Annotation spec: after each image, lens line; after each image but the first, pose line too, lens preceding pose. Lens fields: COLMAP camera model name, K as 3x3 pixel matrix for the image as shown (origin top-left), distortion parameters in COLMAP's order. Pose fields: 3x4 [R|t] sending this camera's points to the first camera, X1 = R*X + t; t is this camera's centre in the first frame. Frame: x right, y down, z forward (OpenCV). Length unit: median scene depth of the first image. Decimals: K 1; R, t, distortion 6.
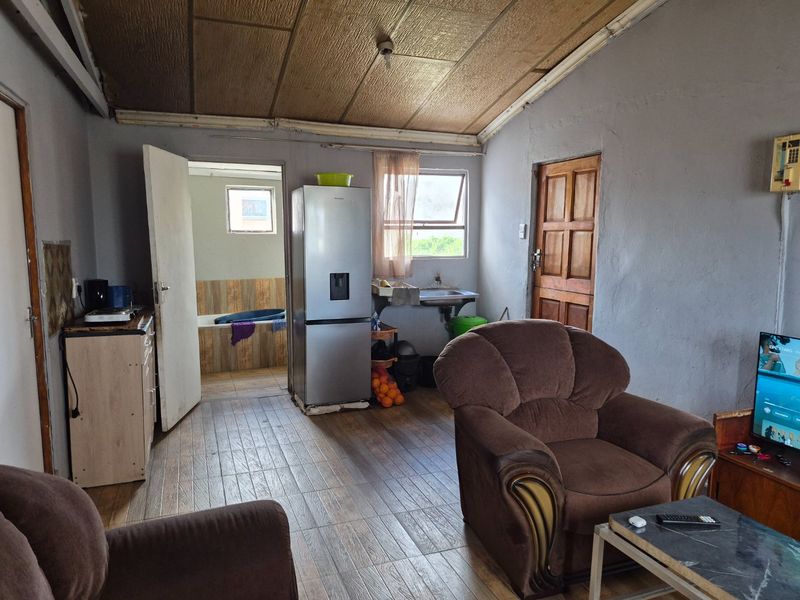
lens RADIAL K [[562.6, 0, 397.3], [0, 562.6, 303.1], [0, 0, 1]] dist [0.069752, -0.077885]
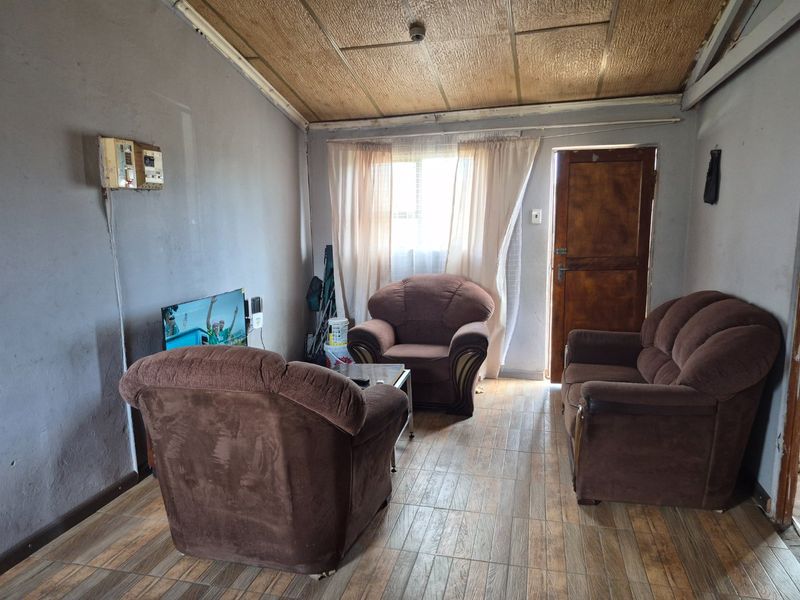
lens RADIAL K [[562.6, 0, 397.3], [0, 562.6, 303.1], [0, 0, 1]] dist [0.069752, -0.077885]
pose [[-0.820251, -0.083792, 0.565833, -0.264824], [0.079362, 0.962974, 0.257649, -0.137287], [-0.566471, 0.256243, -0.783231, 1.001944]]
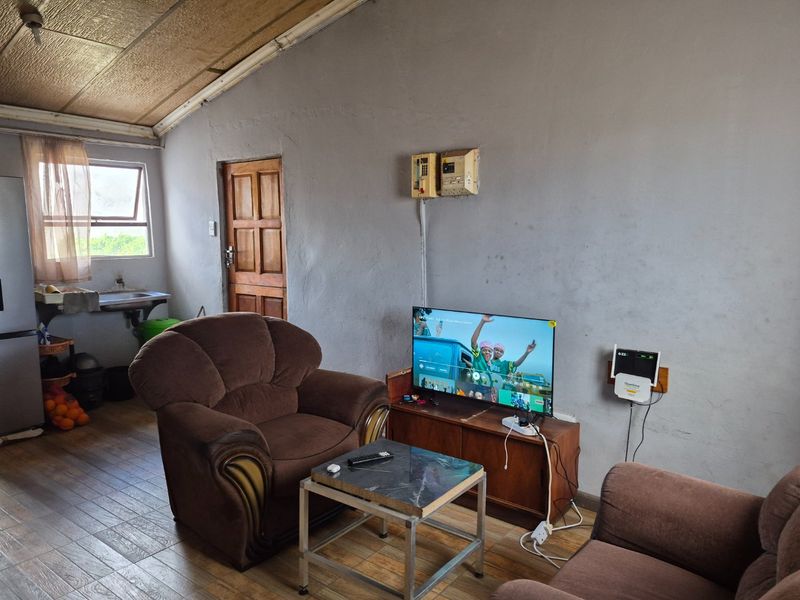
lens RADIAL K [[568.5, 0, 418.5], [0, 568.5, 303.8], [0, 0, 1]] dist [0.073698, -0.082140]
pose [[0.845655, -0.074420, 0.528517, -0.018220], [0.073252, 0.997044, 0.023186, 0.009425], [-0.528680, 0.019108, 0.848606, -0.057081]]
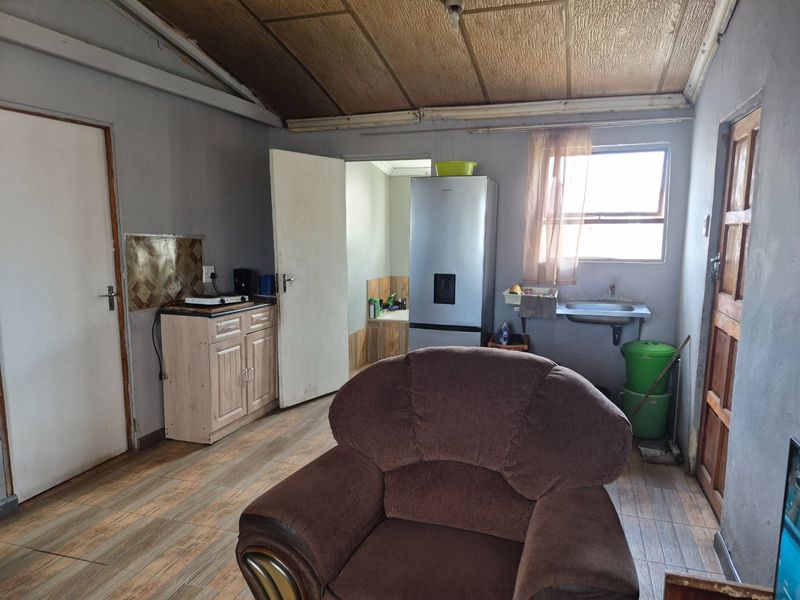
lens RADIAL K [[562.6, 0, 397.3], [0, 562.6, 303.1], [0, 0, 1]] dist [0.069752, -0.077885]
pose [[0.773310, 0.082963, -0.628577, 0.413055], [-0.080412, 0.996230, 0.032561, -0.030372], [0.628909, 0.025366, 0.777065, 0.264939]]
